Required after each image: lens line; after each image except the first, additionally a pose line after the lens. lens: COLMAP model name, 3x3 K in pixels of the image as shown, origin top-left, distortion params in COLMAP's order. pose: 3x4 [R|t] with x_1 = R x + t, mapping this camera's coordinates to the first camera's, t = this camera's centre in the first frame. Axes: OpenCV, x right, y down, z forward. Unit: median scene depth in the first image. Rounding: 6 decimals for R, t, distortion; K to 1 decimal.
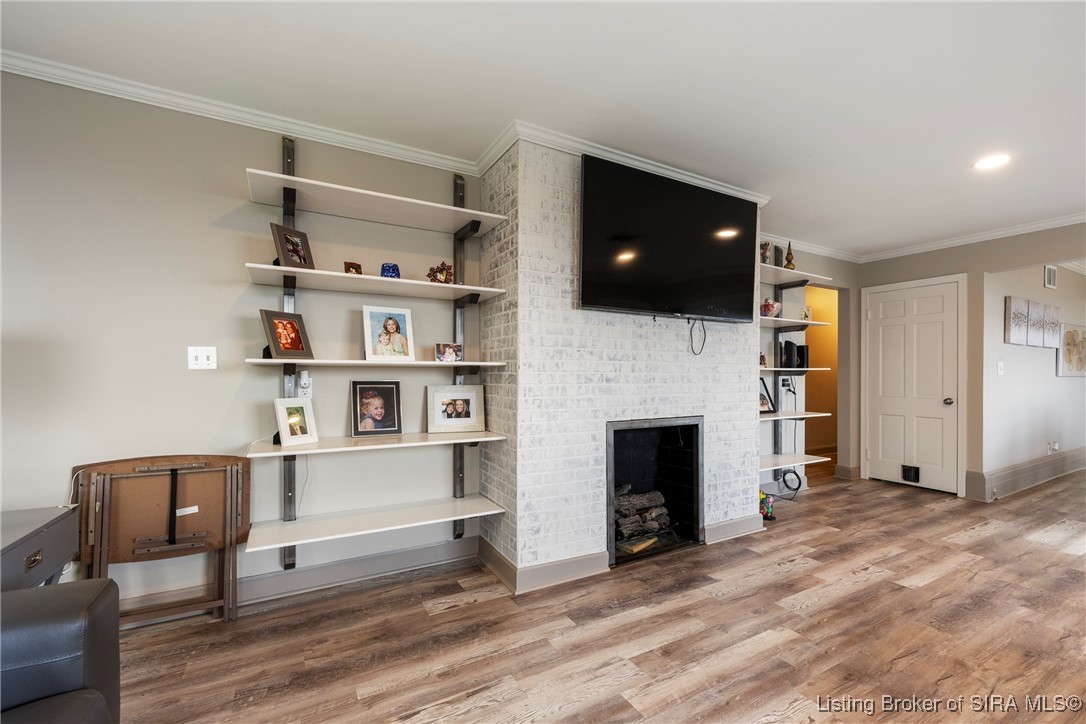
lens RADIAL K [[458.5, 0, 546.2], [0, 458.5, 378.2], [0, 0, 1]] dist [0.000784, -0.000628]
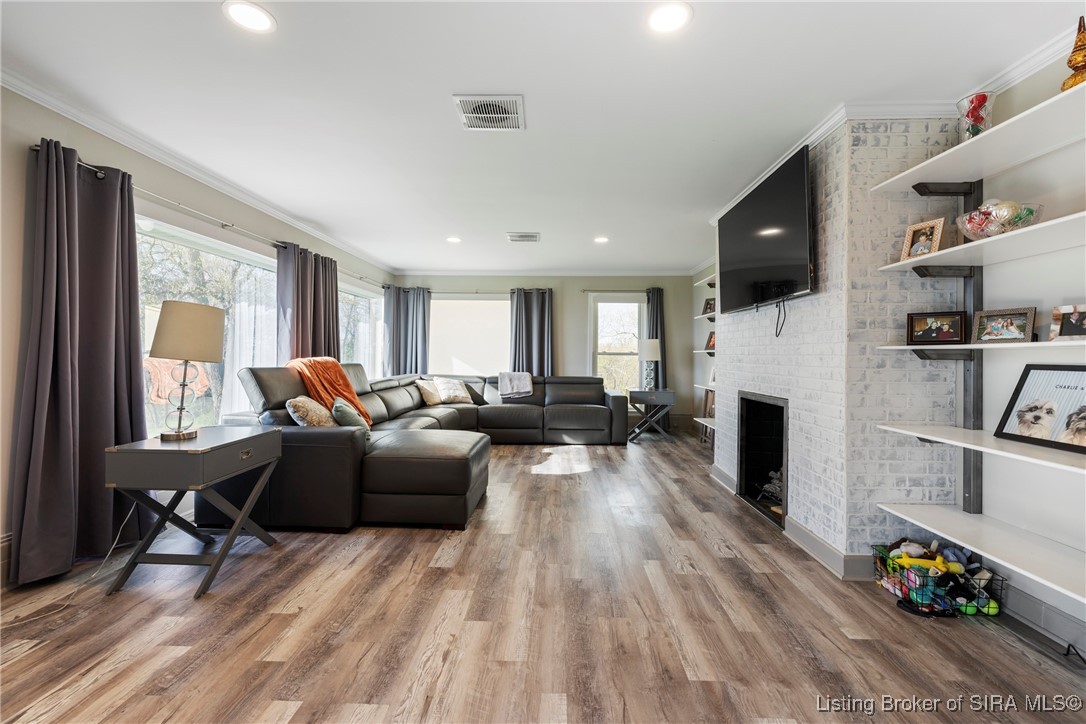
lens RADIAL K [[458.5, 0, 545.5], [0, 458.5, 356.9], [0, 0, 1]] dist [0.000784, -0.000628]
pose [[-0.517620, -0.006228, -0.855588, 1.472272], [-0.017176, 0.999848, 0.003113, -0.001701], [0.855438, 0.016307, -0.517648, 1.093224]]
